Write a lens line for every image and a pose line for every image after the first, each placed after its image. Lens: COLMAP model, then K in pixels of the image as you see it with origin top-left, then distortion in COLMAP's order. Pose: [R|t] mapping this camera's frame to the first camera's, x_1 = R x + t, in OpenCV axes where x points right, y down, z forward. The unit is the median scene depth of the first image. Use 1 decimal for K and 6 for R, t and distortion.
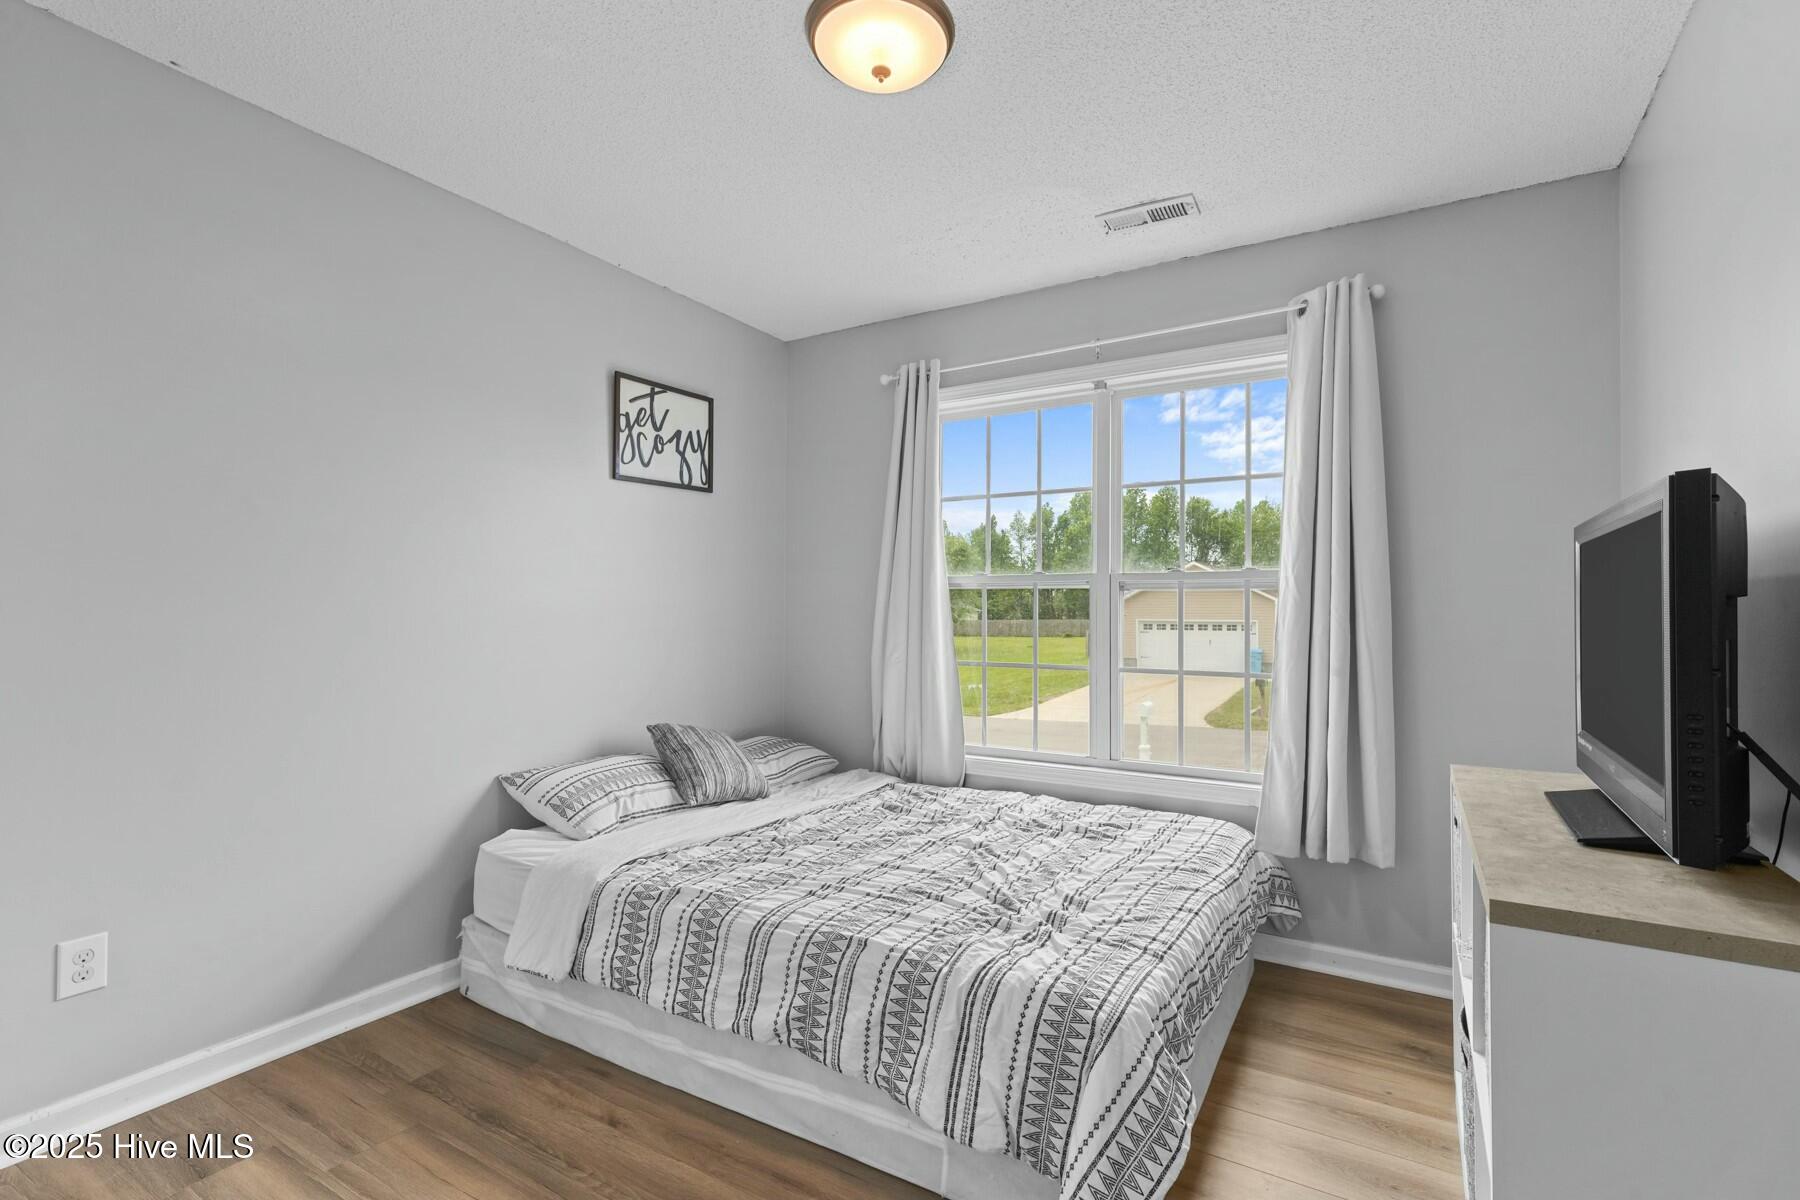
lens RADIAL K [[822.0, 0, 911.2], [0, 822.0, 603.7], [0, 0, 1]] dist [0.009003, -0.003966]
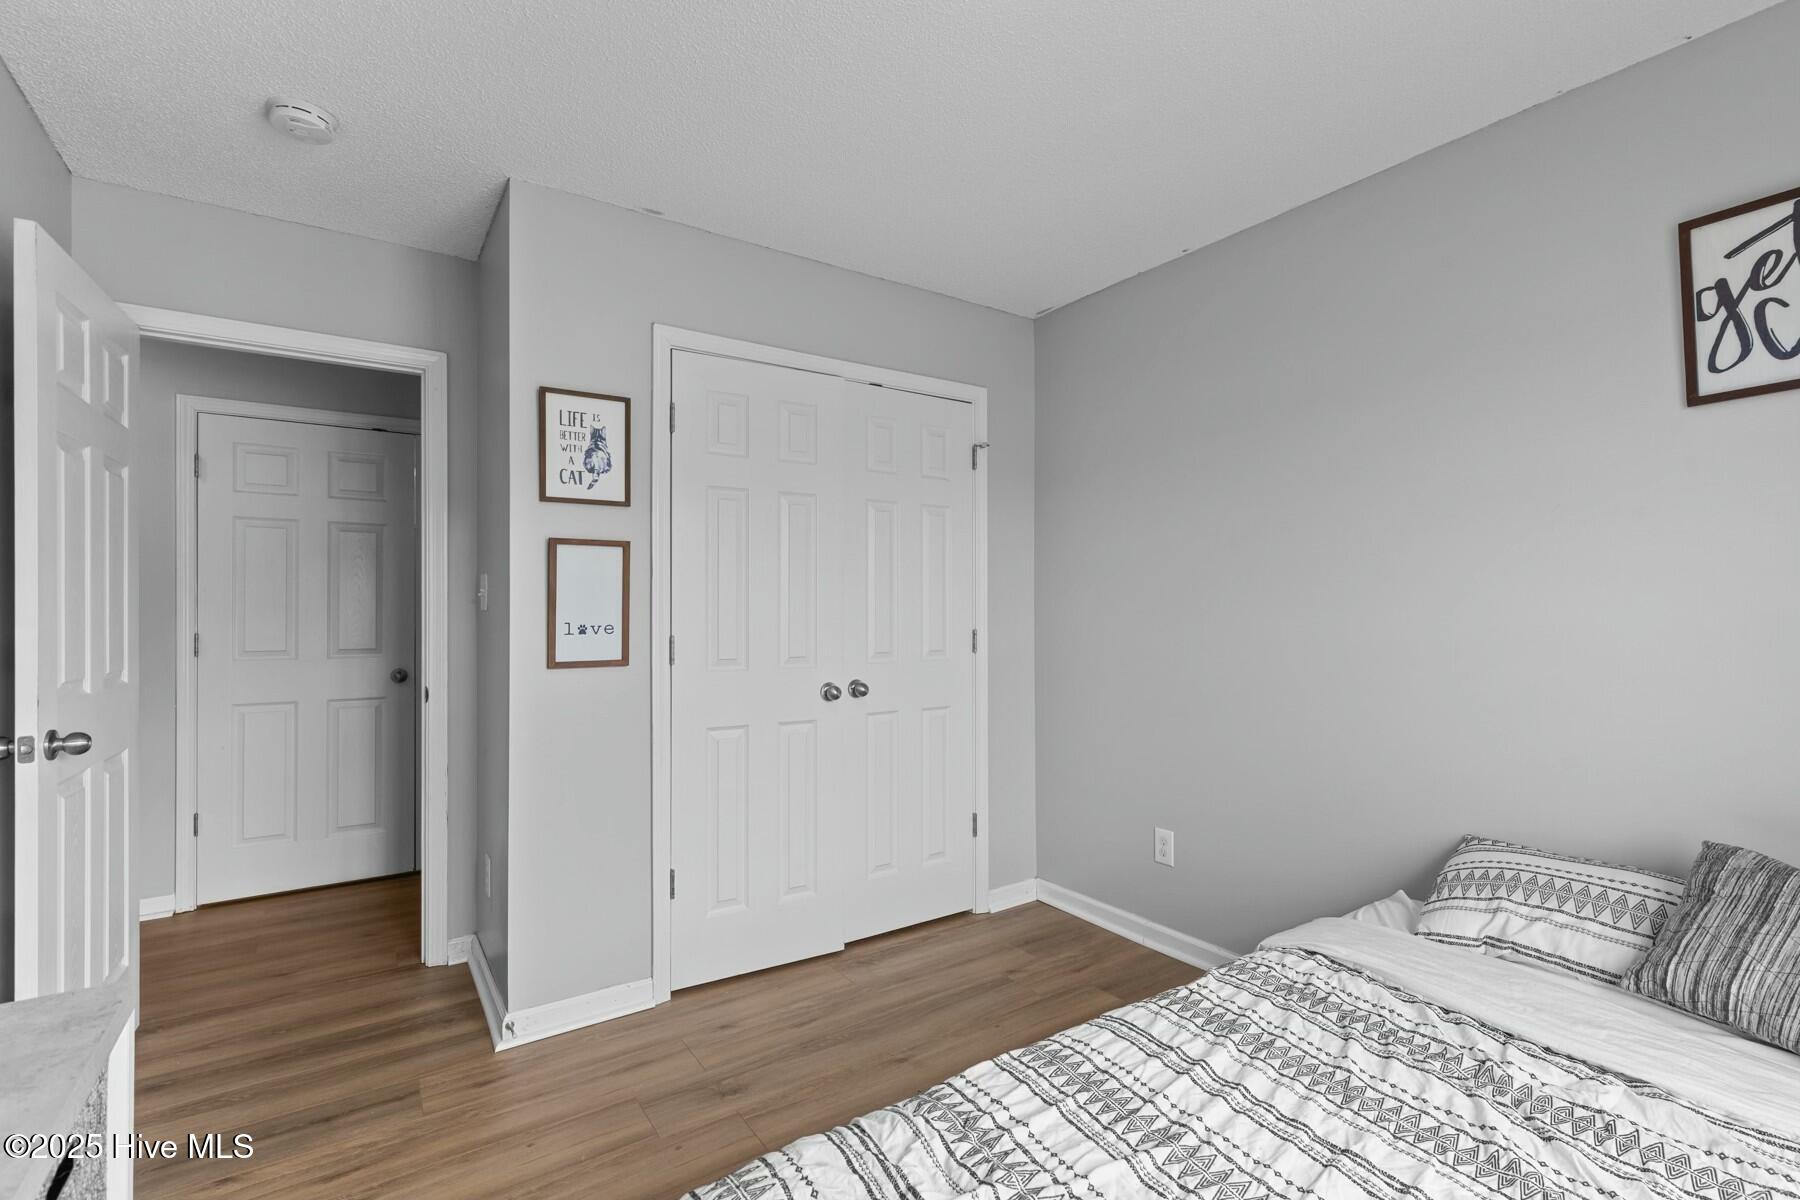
lens RADIAL K [[822.0, 0, 899.3], [0, 822.0, 606.3], [0, 0, 1]] dist [0.009003, -0.003966]
pose [[-0.420719, -0.010690, -0.907128, 0.406818], [0.009554, 0.999823, -0.016213, -0.005545], [0.907141, -0.015488, -0.420542, 0.735118]]
